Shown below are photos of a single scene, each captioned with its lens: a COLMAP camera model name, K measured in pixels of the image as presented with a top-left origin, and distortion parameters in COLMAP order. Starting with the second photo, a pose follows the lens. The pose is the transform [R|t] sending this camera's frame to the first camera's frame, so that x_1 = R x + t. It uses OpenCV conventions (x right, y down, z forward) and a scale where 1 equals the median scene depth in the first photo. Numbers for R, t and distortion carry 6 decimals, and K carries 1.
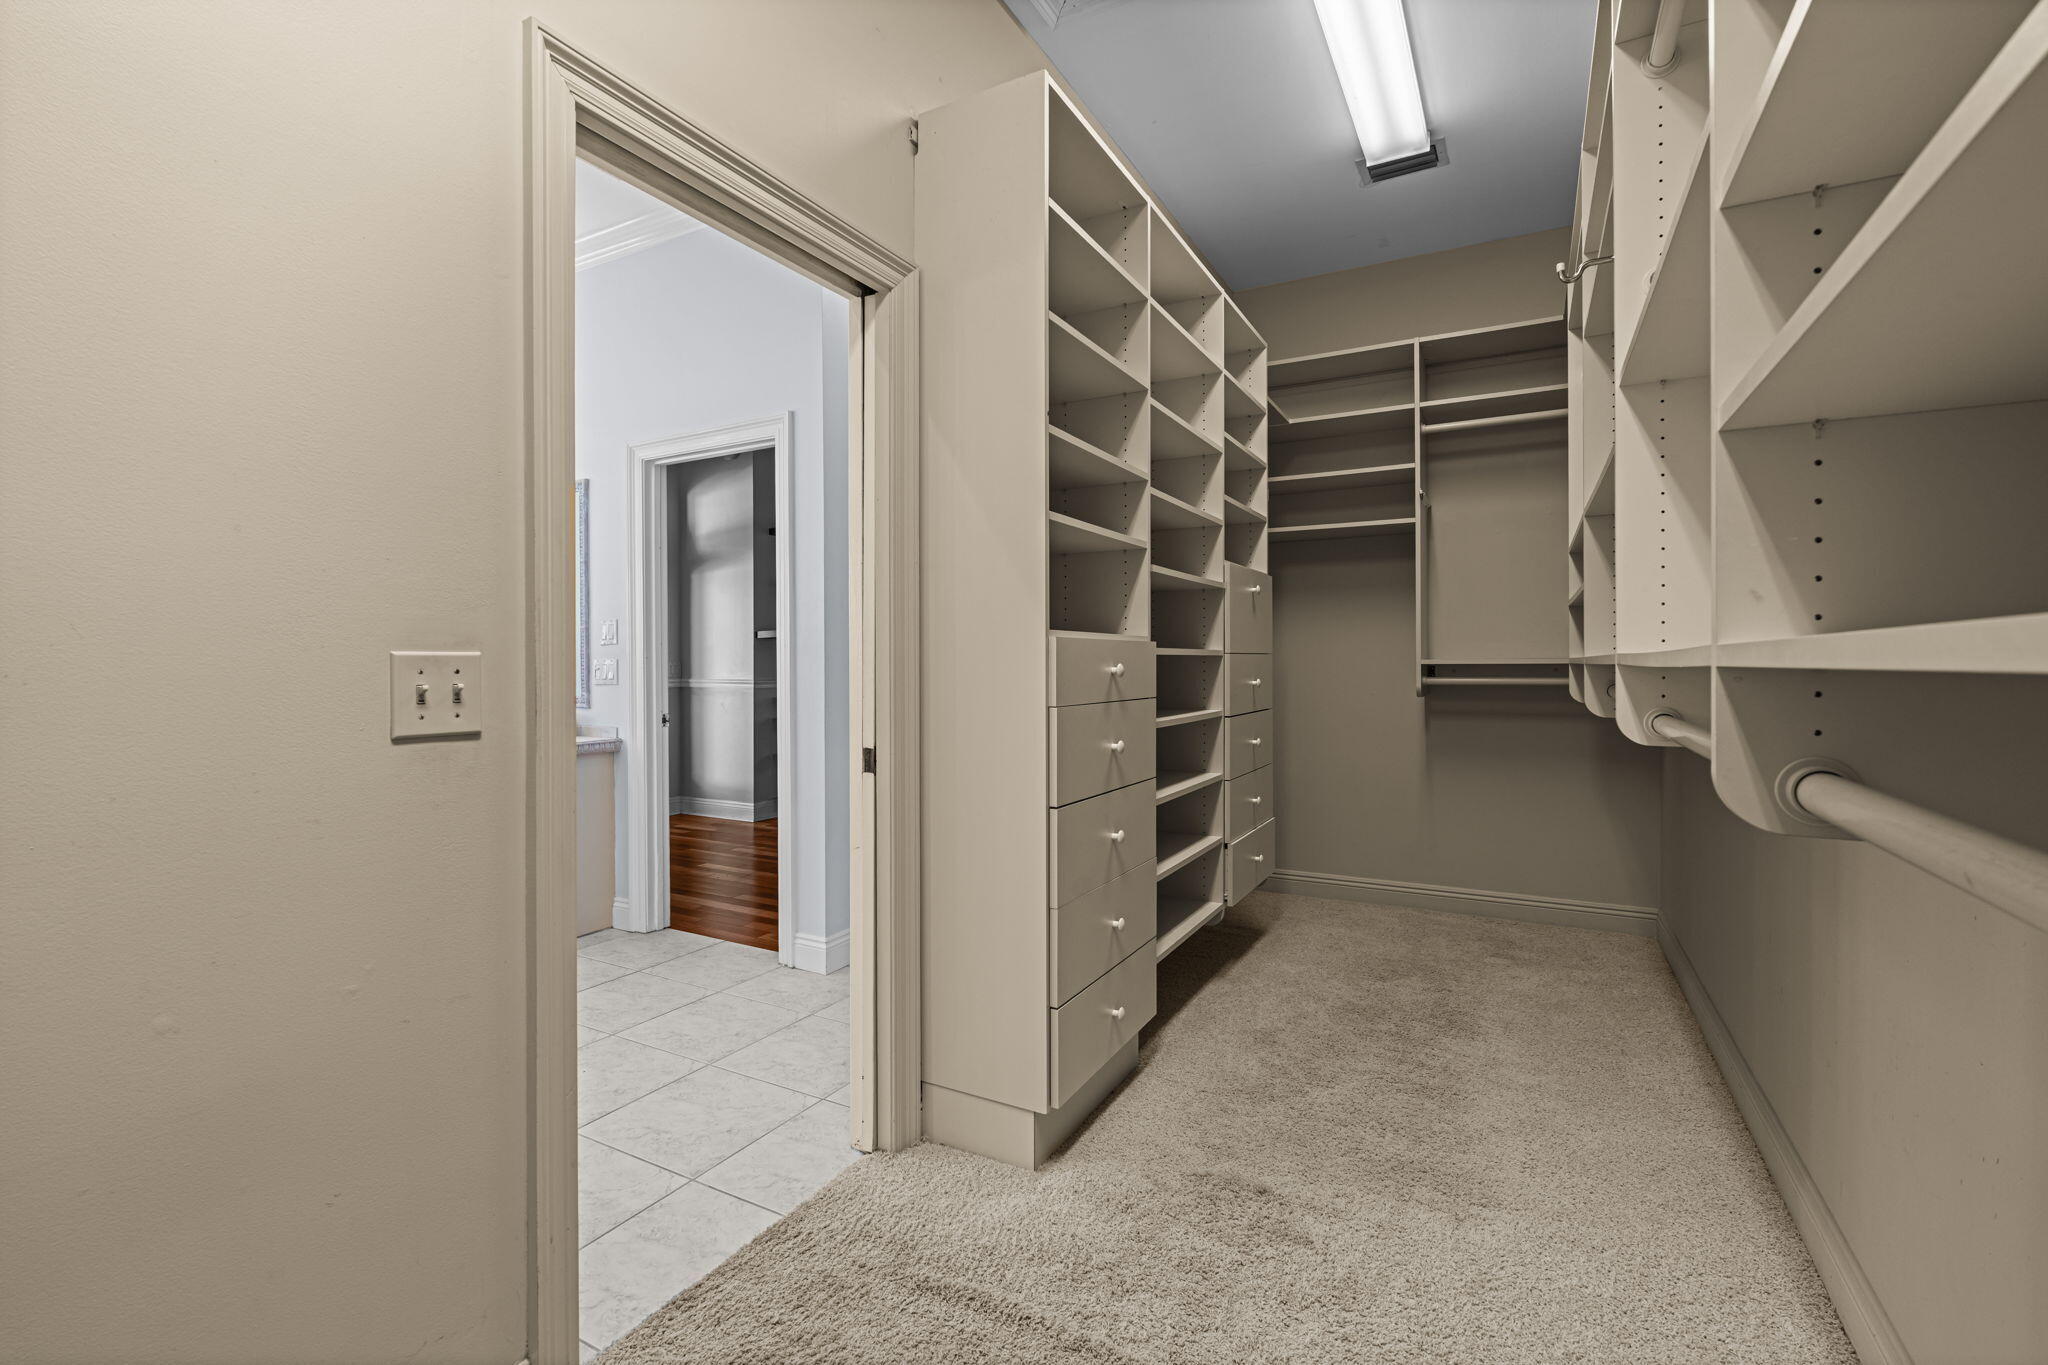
lens RADIAL K [[899.3, 0, 1022.6], [0, 899.3, 674.3], [0, 0, 1]] dist [0.001630, 0.000247]
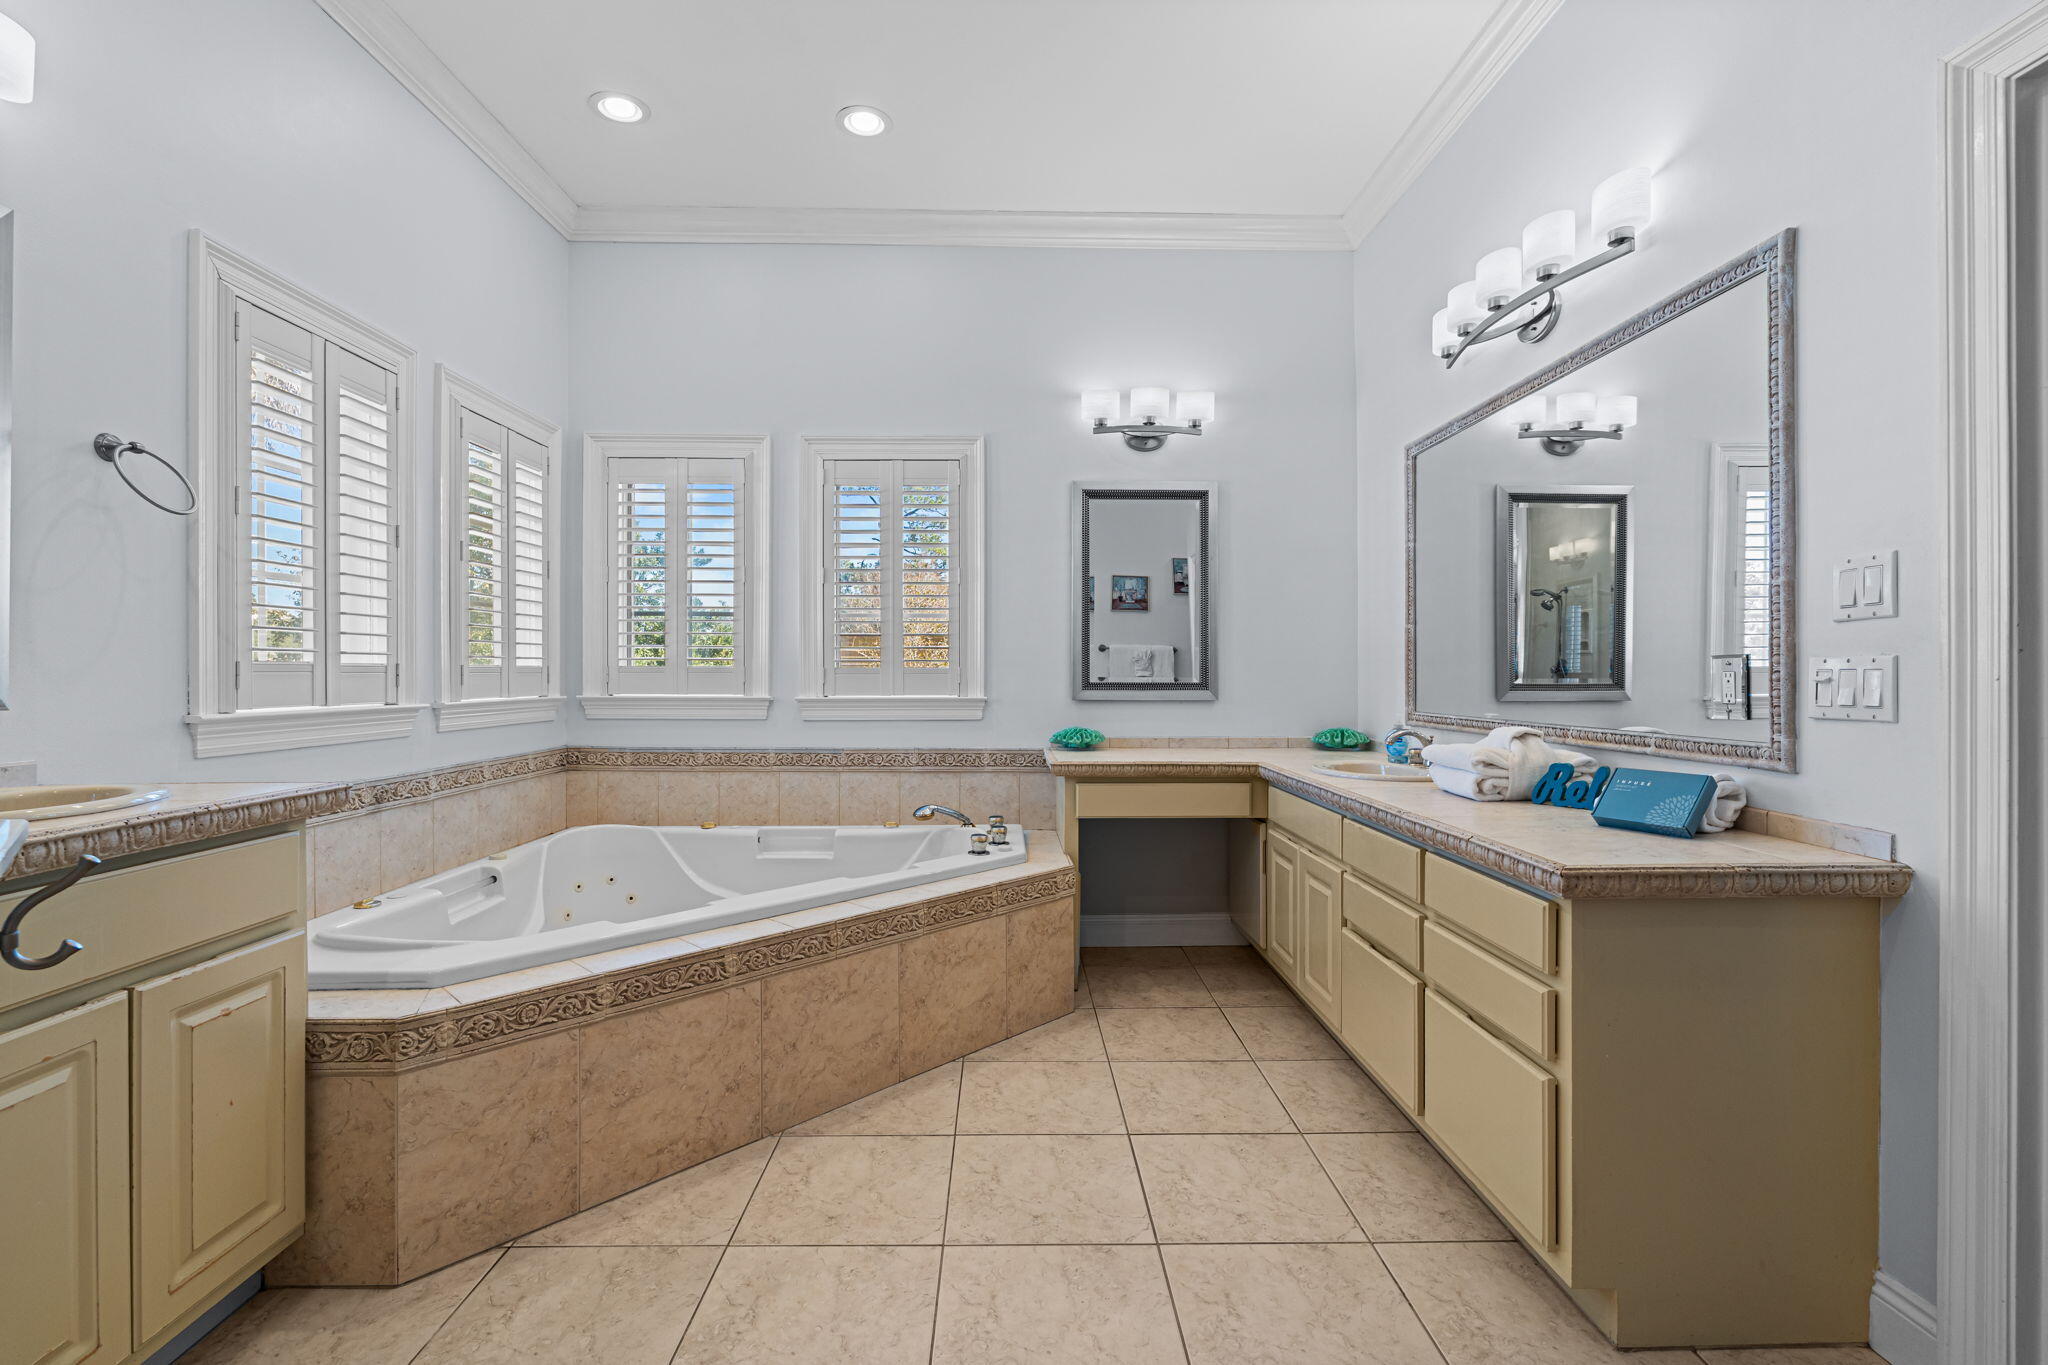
lens RADIAL K [[899.3, 0, 1028.2], [0, 899.3, 679.6], [0, 0, 1]] dist [0.001630, 0.000247]
pose [[0.502808, 0.004392, -0.864387, -0.305952], [-0.005887, 0.999981, 0.001657, -0.004638], [0.864378, 0.004256, 0.502824, 0.492658]]
